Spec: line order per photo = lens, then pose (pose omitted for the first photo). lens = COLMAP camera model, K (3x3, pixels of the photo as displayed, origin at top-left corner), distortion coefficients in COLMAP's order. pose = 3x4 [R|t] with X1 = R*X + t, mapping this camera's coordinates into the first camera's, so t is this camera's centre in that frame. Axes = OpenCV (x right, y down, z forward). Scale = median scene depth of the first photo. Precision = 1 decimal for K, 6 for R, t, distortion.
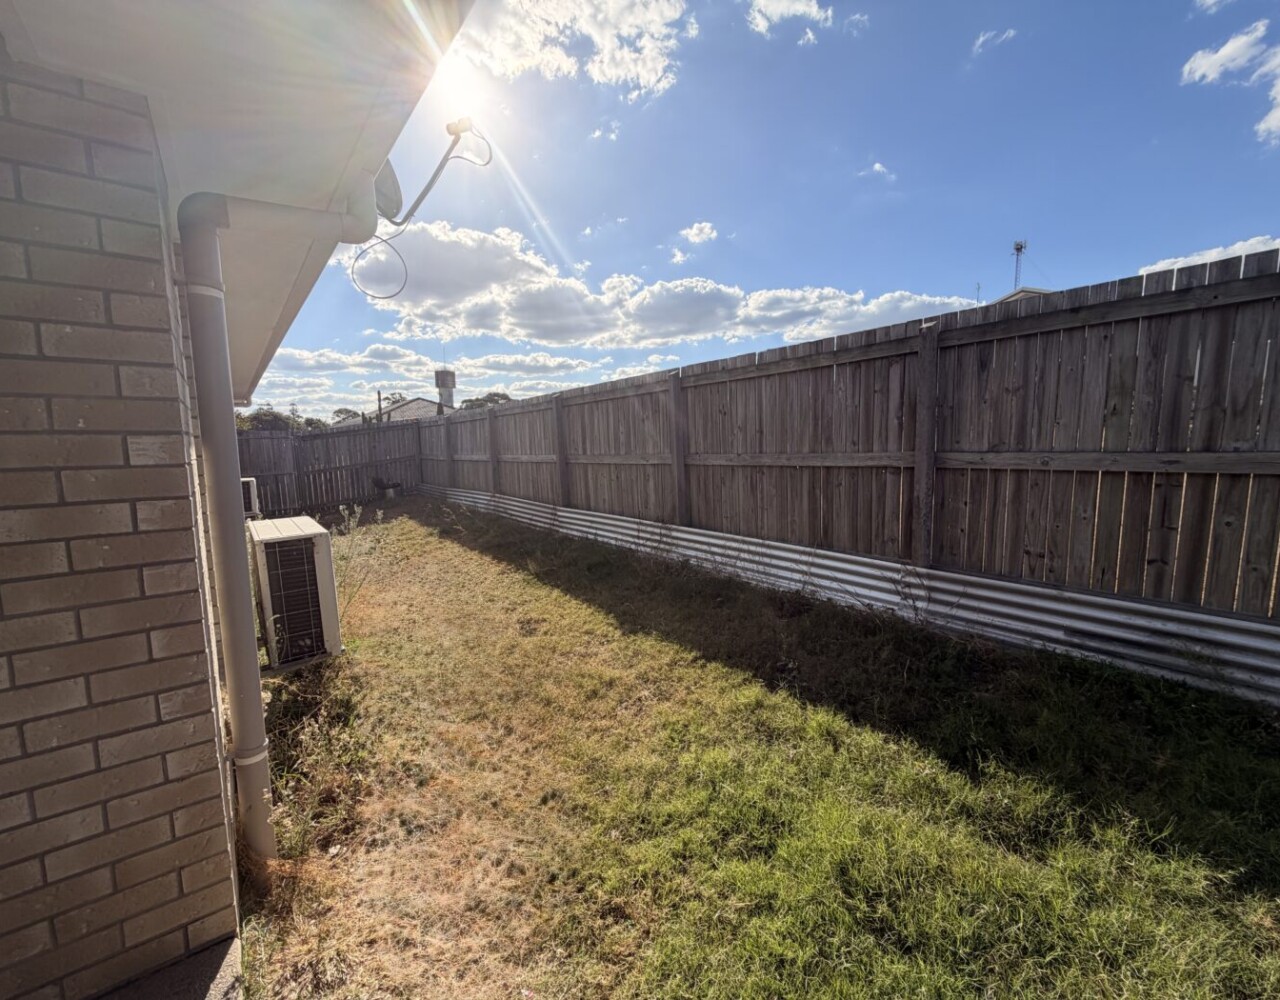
lens RADIAL K [[531.2, 0, 640.0], [0, 531.2, 500.0], [0, 0, 1]] dist [-0.000103, -0.000047]
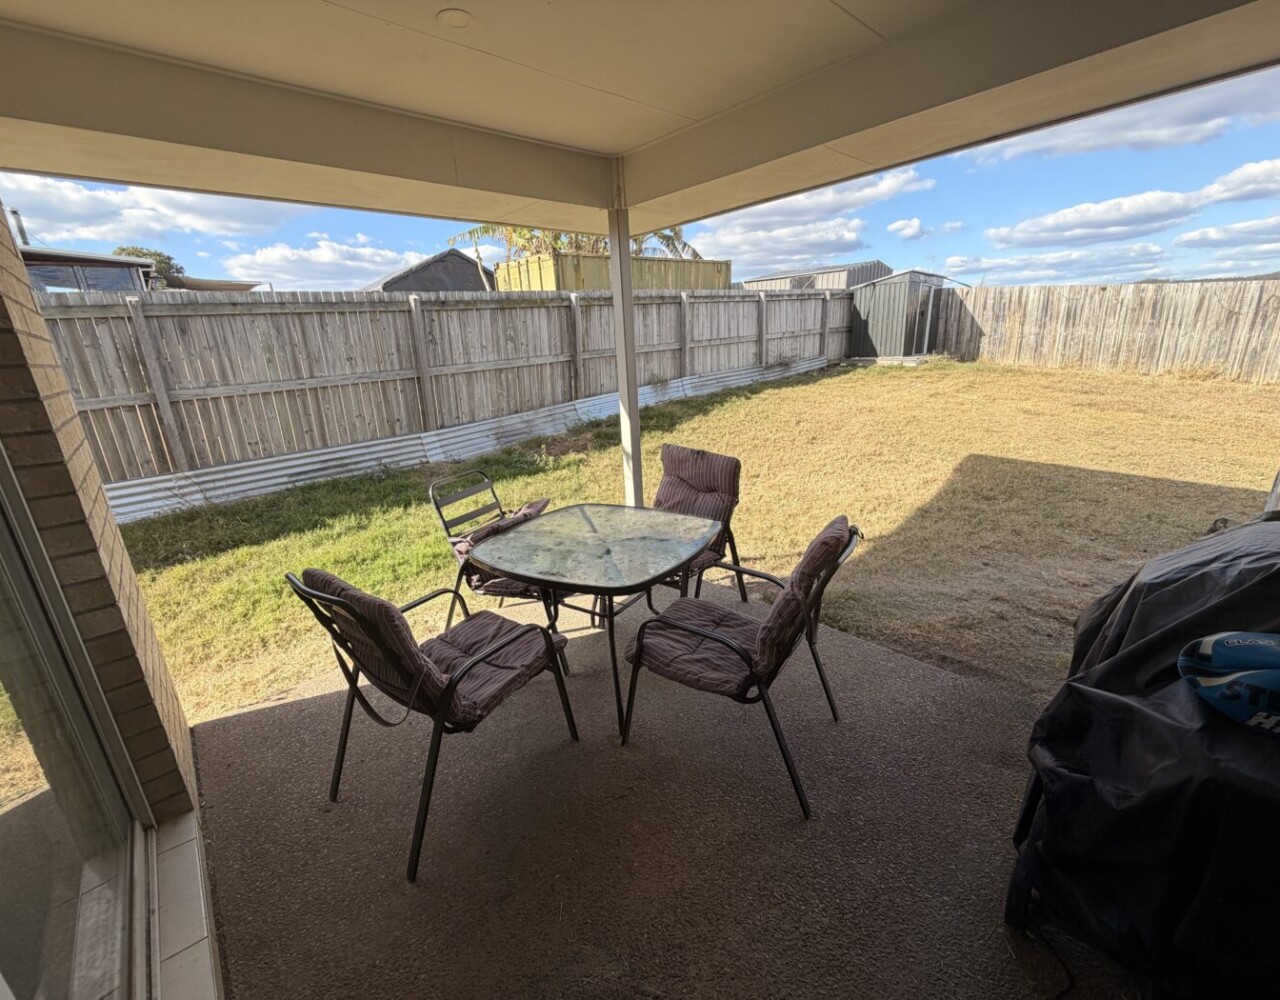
lens RADIAL K [[531.2, 0, 640.0], [0, 531.2, 500.0], [0, 0, 1]] dist [-0.000103, -0.000047]
pose [[-0.098422, -0.259960, 0.960590, -1.174242], [0.171545, 0.946395, 0.273695, 0.018033], [-0.980248, 0.191722, -0.048551, -0.145258]]
